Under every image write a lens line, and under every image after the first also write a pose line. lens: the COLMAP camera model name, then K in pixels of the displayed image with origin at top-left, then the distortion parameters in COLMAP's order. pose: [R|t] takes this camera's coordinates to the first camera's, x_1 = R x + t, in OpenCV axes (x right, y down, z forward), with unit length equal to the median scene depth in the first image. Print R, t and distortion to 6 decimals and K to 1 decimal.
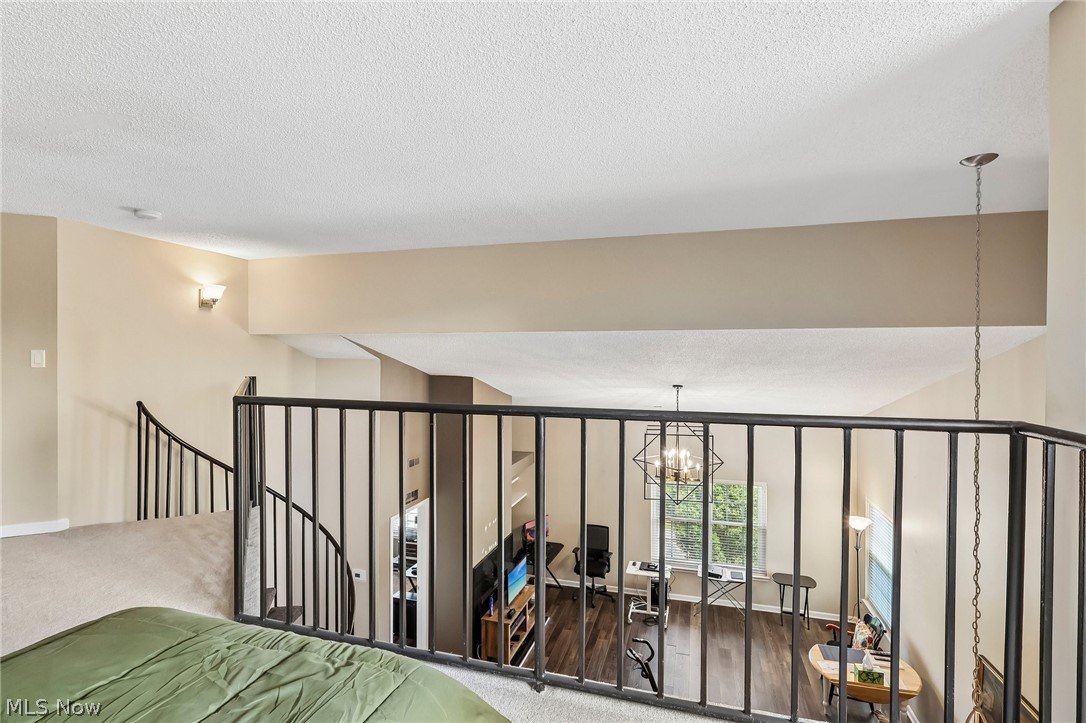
lens RADIAL K [[523.2, 0, 541.0], [0, 523.2, 358.8], [0, 0, 1]] dist [-0.000813, 0.000076]
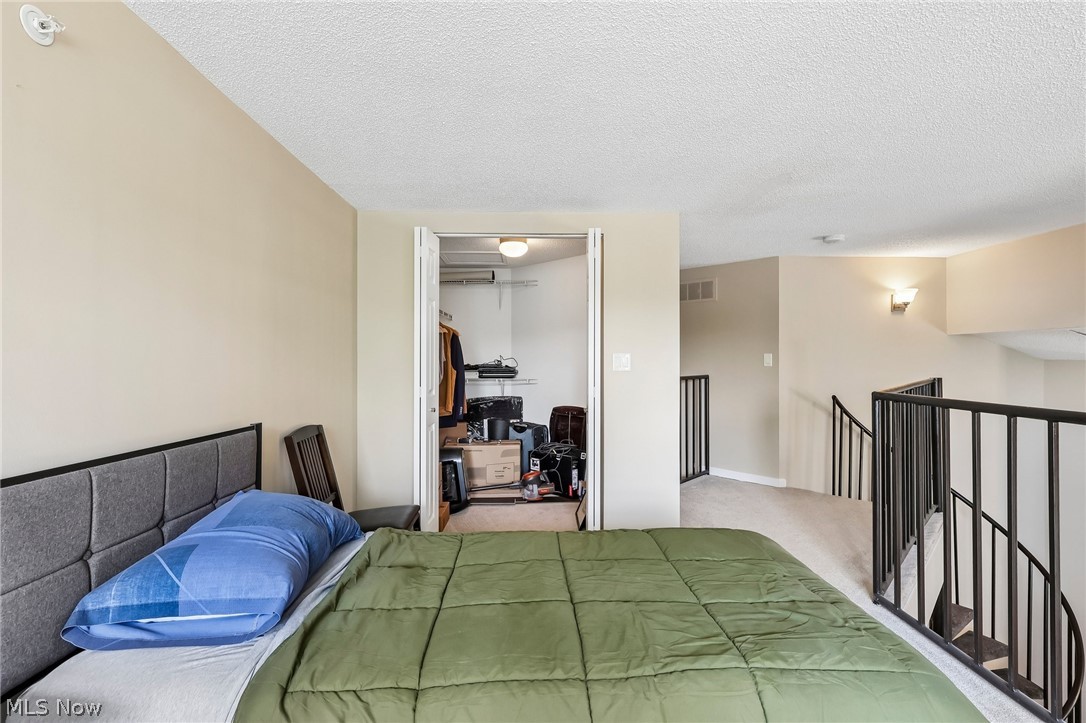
lens RADIAL K [[504.3, 0, 543.7], [0, 504.3, 360.3], [0, 0, 1]] dist [-0.000278, 0.000415]
pose [[0.311062, -0.001596, -0.950388, 0.119517], [-0.003104, 0.999992, -0.002696, 0.006115], [0.950385, 0.003789, 0.311054, 0.011178]]
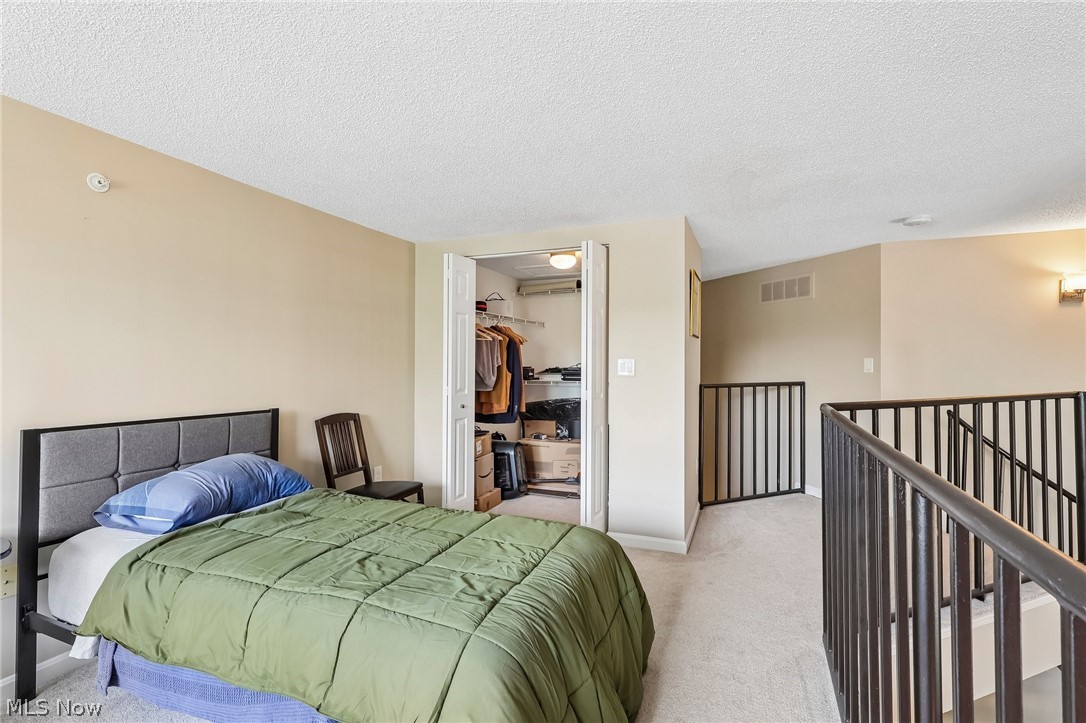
lens RADIAL K [[504.3, 0, 543.7], [0, 504.3, 360.3], [0, 0, 1]] dist [-0.000278, 0.000415]
pose [[-0.100985, -0.005219, -0.994874, 0.233640], [-0.007994, 0.999958, -0.004435, -0.000526], [0.994856, 0.007505, -0.101022, 0.345151]]
